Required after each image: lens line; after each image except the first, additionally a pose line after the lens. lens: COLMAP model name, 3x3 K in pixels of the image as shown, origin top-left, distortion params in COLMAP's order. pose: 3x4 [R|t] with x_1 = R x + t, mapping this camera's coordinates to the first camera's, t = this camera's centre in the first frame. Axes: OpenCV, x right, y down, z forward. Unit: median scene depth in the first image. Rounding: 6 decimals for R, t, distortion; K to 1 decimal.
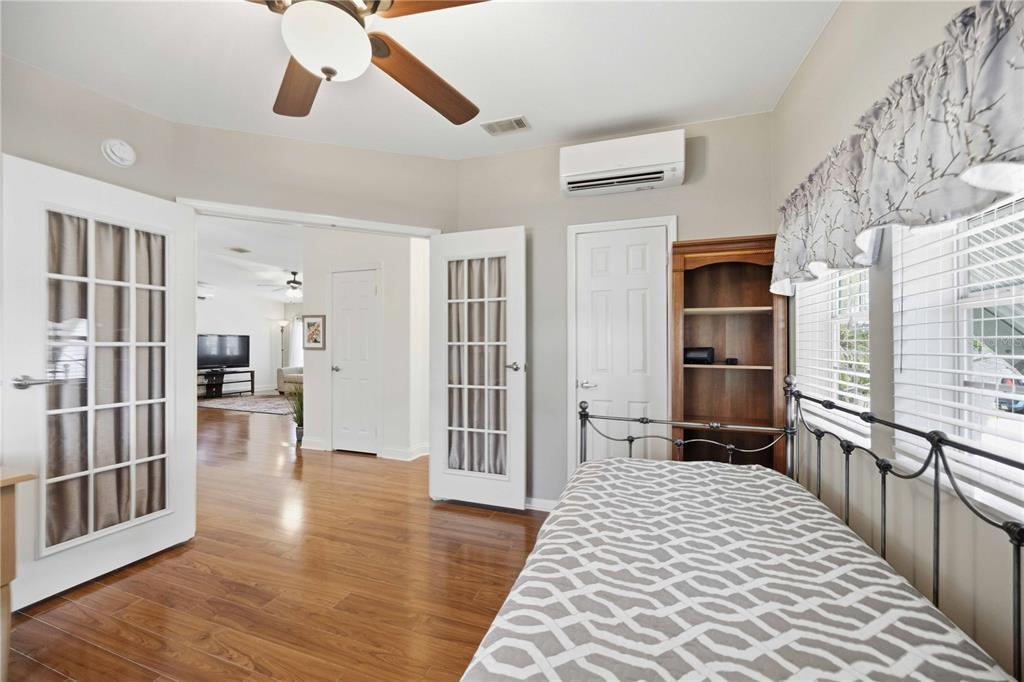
lens RADIAL K [[395.5, 0, 509.4], [0, 395.5, 342.7], [0, 0, 1]] dist [-0.000831, -0.000120]
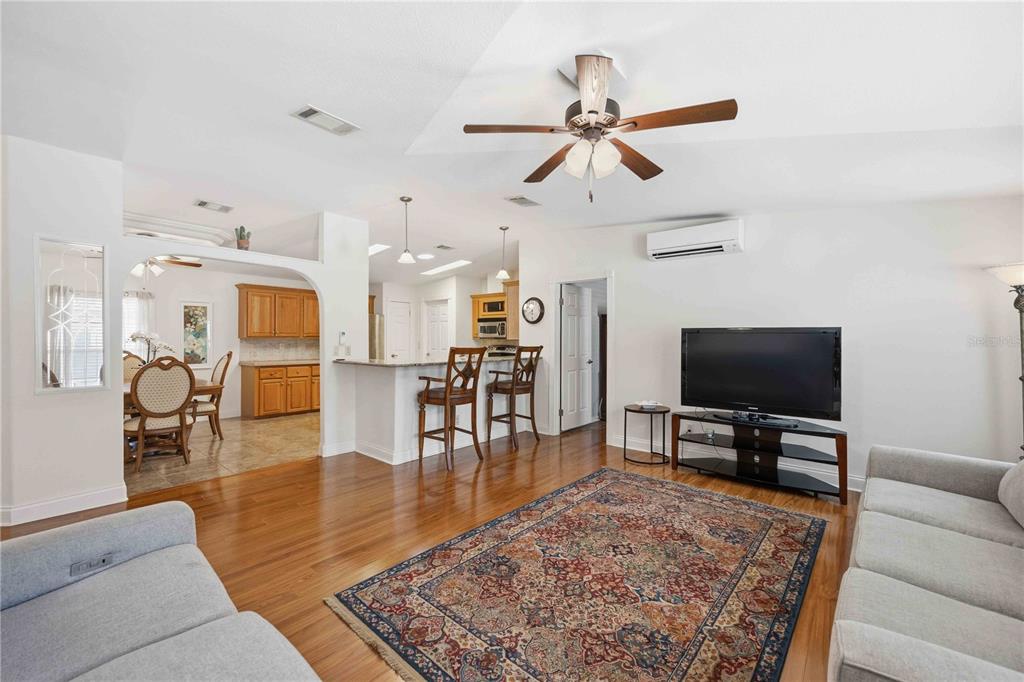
lens RADIAL K [[415.3, 0, 513.7], [0, 415.3, 335.9], [0, 0, 1]] dist [0.002591, 0.000311]
pose [[-0.346761, -0.011074, -0.937888, -0.230477], [-0.000763, 0.999933, -0.011525, -0.006920], [0.937953, -0.003281, -0.346747, 0.863870]]
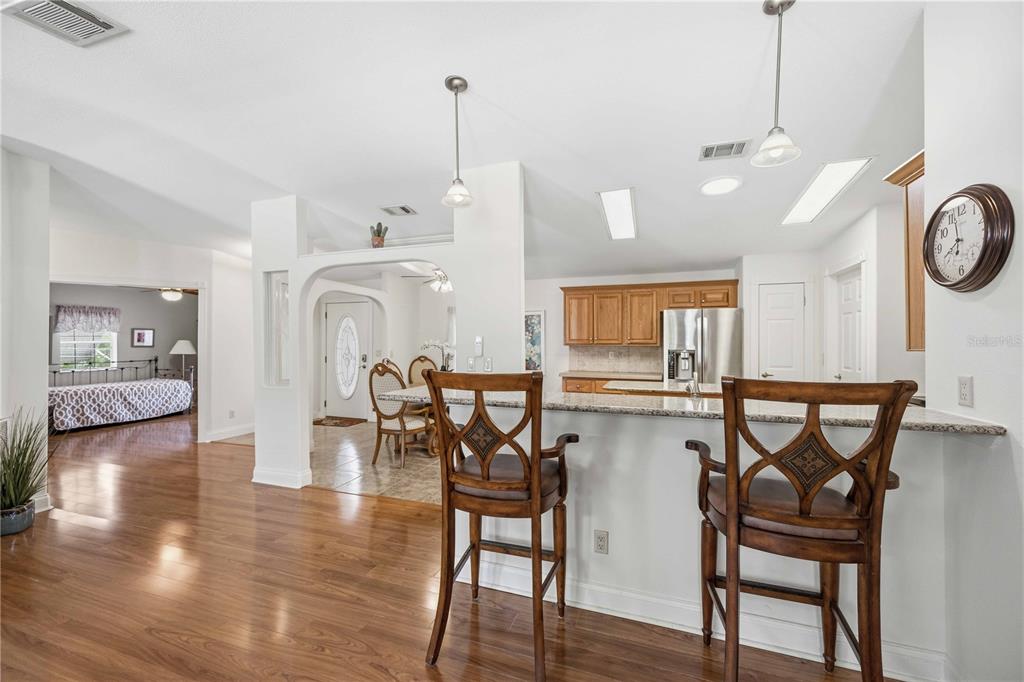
lens RADIAL K [[405.6, 0, 512.8], [0, 405.6, 342.1], [0, 0, 1]] dist [0.001760, 0.000150]
pose [[-0.999979, -0.003985, -0.005037, -0.640692], [-0.003941, 0.999955, -0.008682, -0.010482], [0.005071, -0.008662, -0.999950, 0.831005]]
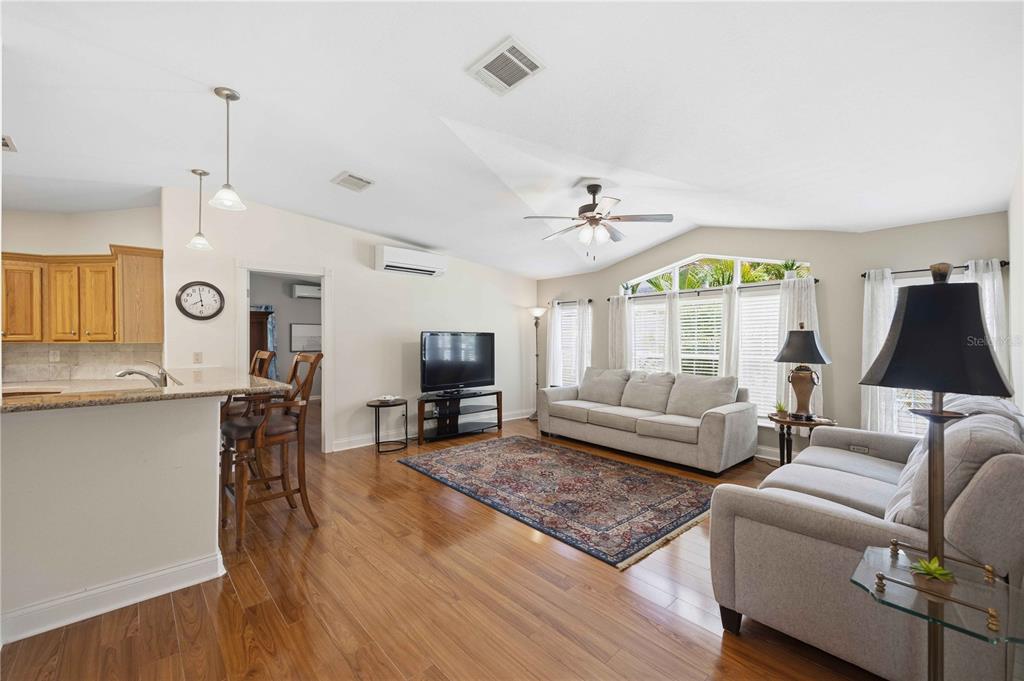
lens RADIAL K [[411.3, 0, 512.0], [0, 411.3, 340.5], [0, 0, 1]] dist [0.006125, -0.000027]
pose [[0.884078, -0.007534, -0.467279, -0.341140], [0.011448, 0.999919, 0.005536, -0.009779], [0.467199, -0.010243, 0.884093, 0.458635]]
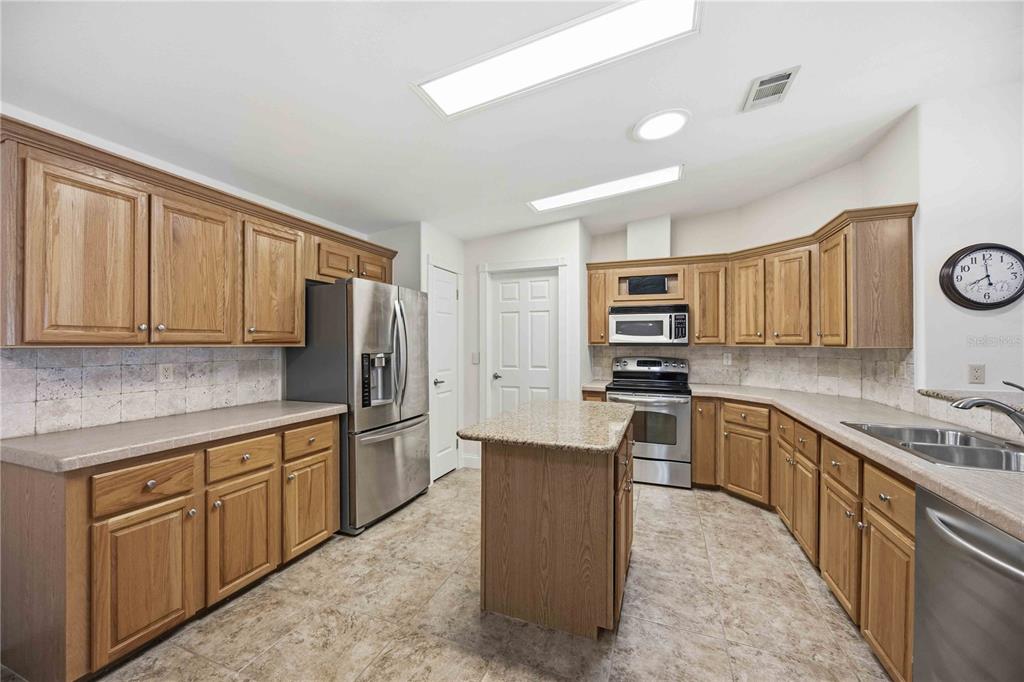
lens RADIAL K [[395.5, 0, 509.4], [0, 395.5, 342.7], [0, 0, 1]] dist [-0.000831, -0.000120]
pose [[-0.032198, -0.005612, -0.999466, -0.572526], [0.002478, 0.999981, -0.005694, -0.011745], [0.999478, -0.002660, -0.032183, 0.410086]]
